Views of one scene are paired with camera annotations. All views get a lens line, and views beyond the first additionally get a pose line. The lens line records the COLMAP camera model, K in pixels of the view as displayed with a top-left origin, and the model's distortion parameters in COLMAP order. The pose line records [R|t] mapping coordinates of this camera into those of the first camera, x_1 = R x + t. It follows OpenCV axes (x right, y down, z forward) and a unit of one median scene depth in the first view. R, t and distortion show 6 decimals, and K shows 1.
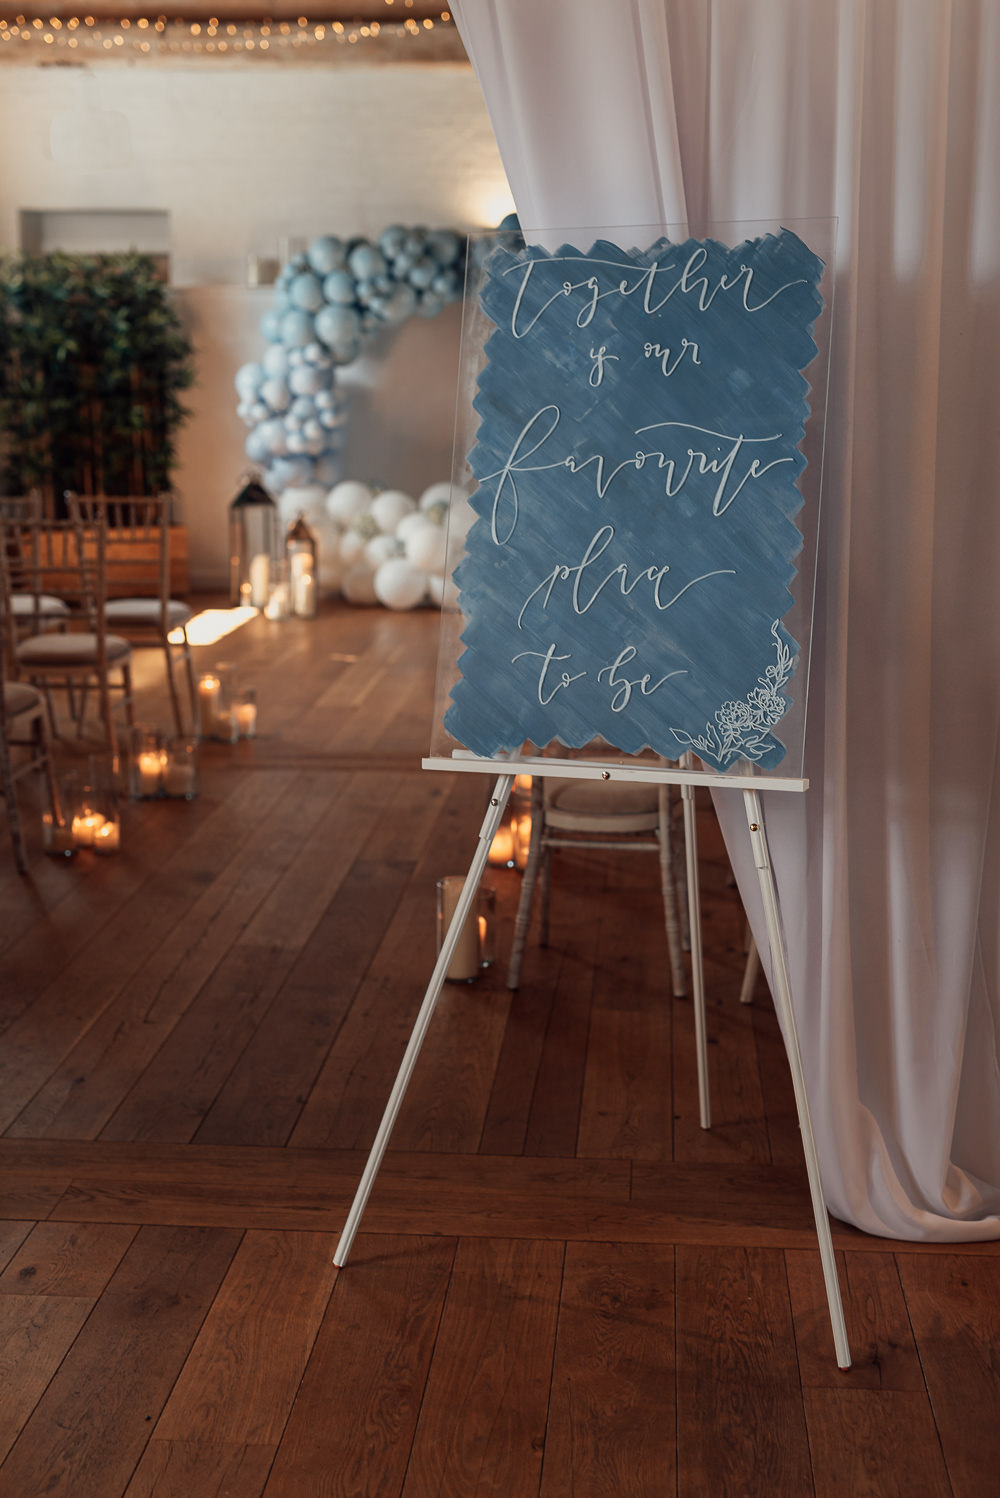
lens RADIAL K [[2061.1, 0, 502.3], [0, 2061.1, 748.1], [0, 0, 1]] dist [0.003730, 0.000000]
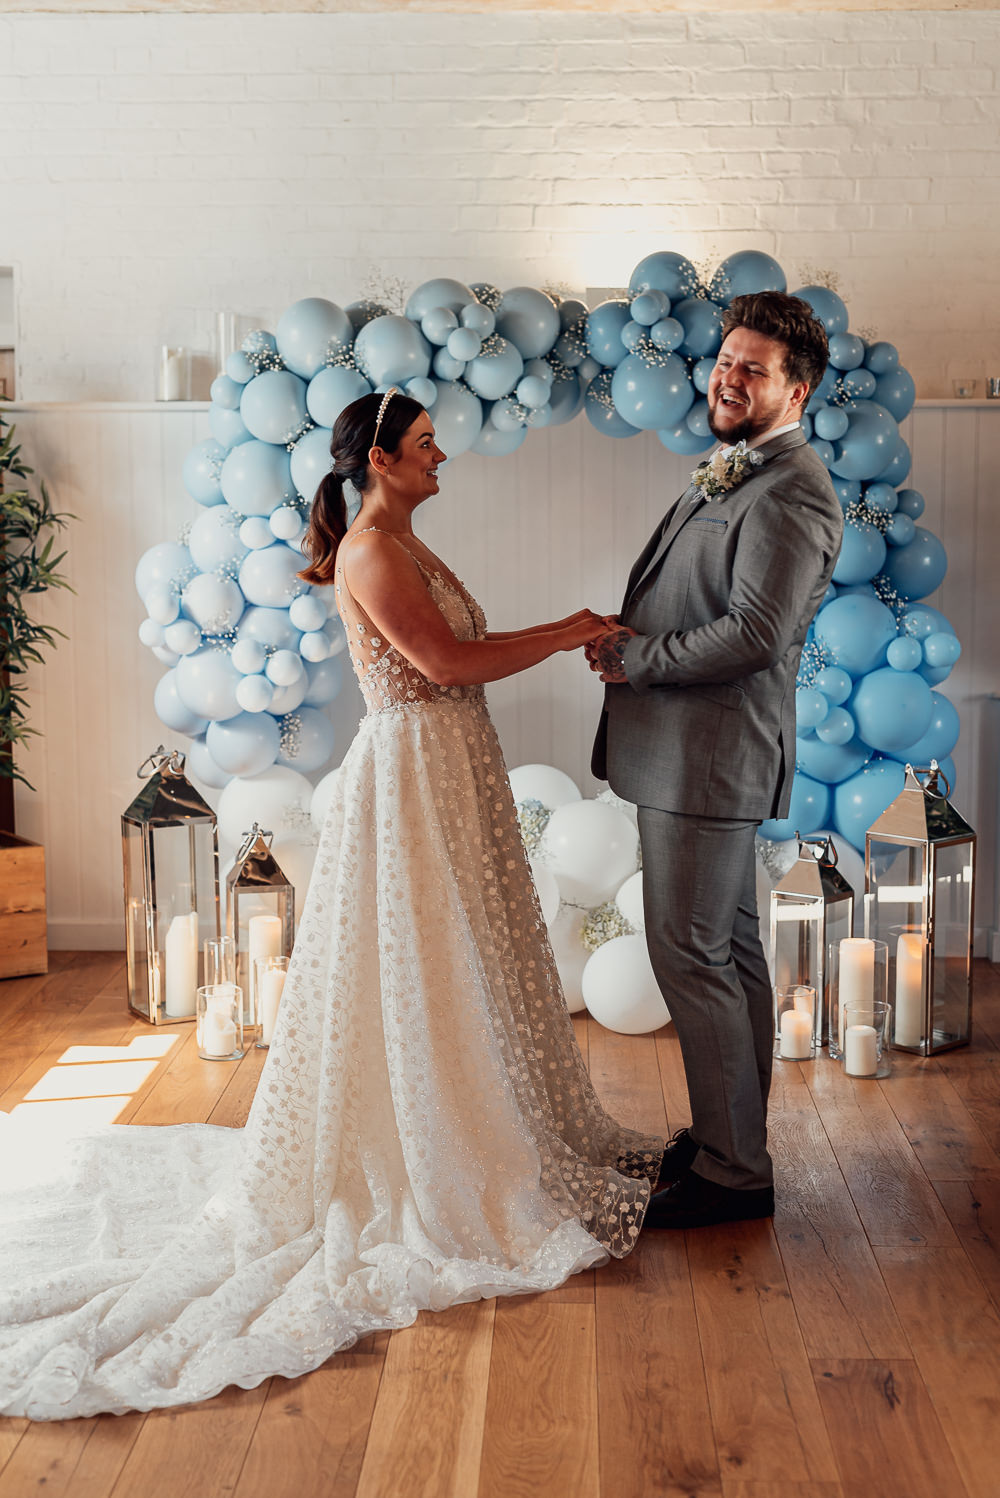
lens RADIAL K [[2061.1, 0, 490.4], [0, 2061.1, 753.1], [0, 0, 1]] dist [0.003730, 0.000000]
pose [[0.999092, -0.011662, 0.040988, -0.061965], [0.014727, 0.997053, -0.075294, -0.094262], [-0.039989, 0.075829, 0.996319, 0.486846]]
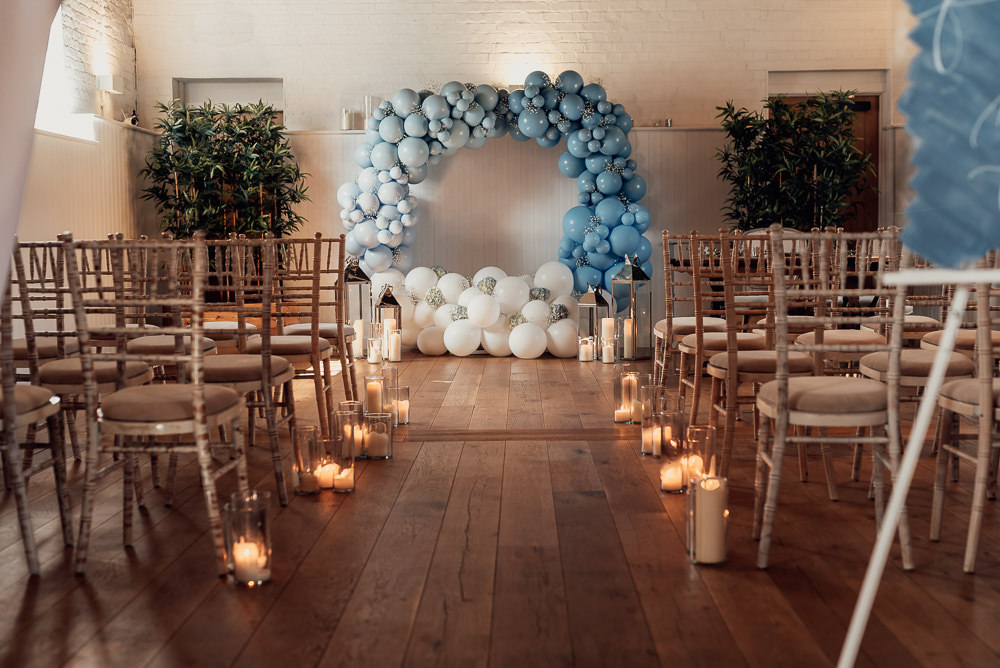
lens RADIAL K [[1375.9, 0, 502.9], [0, 1375.9, 359.9], [0, 0, 1]] dist [0.003730, 0.000000]
pose [[0.997622, -0.019165, 0.066202, -0.083373], [0.026442, 0.993485, -0.110855, 0.036062], [-0.063646, 0.112342, 0.991629, 0.099790]]
